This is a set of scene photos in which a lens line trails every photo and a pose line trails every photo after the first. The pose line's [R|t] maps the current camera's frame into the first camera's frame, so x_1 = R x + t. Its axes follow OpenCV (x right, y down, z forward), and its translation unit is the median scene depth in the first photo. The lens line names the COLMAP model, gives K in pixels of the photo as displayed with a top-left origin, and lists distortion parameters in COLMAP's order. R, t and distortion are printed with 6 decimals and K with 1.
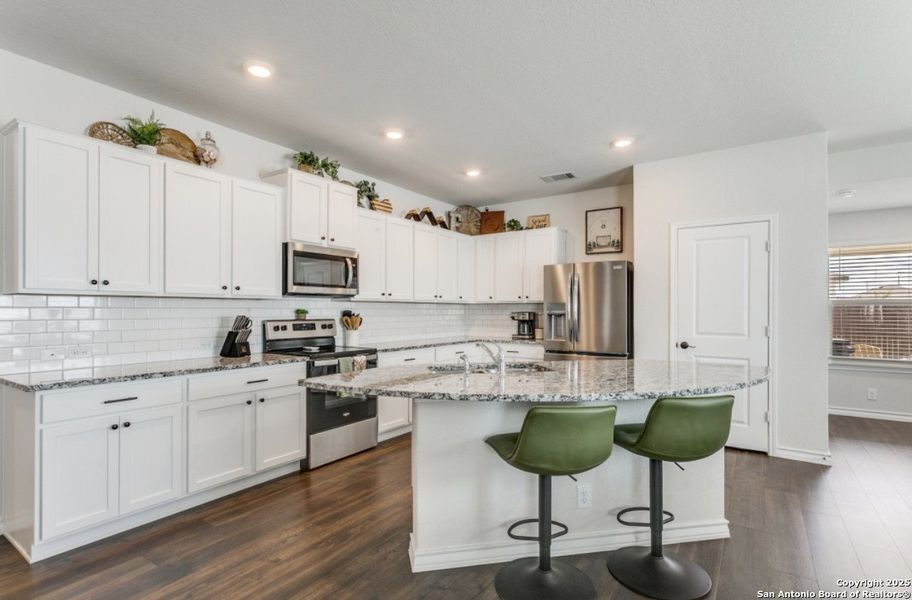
lens RADIAL K [[445.3, 0, 453.5], [0, 445.3, 311.4], [0, 0, 1]] dist [0.008835, 0.001473]
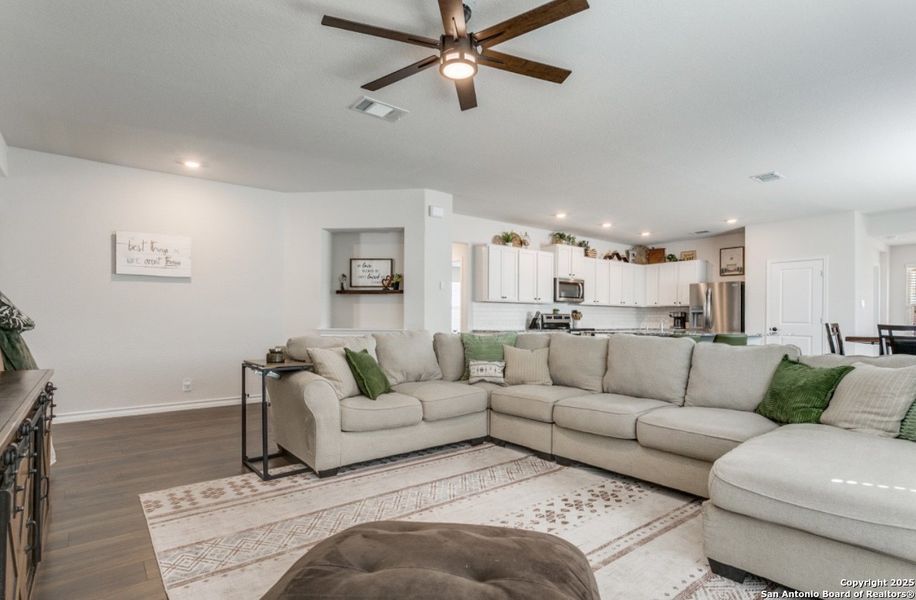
lens RADIAL K [[465.5, 0, 460.8], [0, 465.5, 318.2], [0, 0, 1]] dist [0.002427, 0.000469]
pose [[0.953471, 0.004871, -0.301446, -0.095064], [-0.006533, 0.999969, -0.004506, 0.041433], [0.301415, 0.006265, 0.953473, -0.968885]]
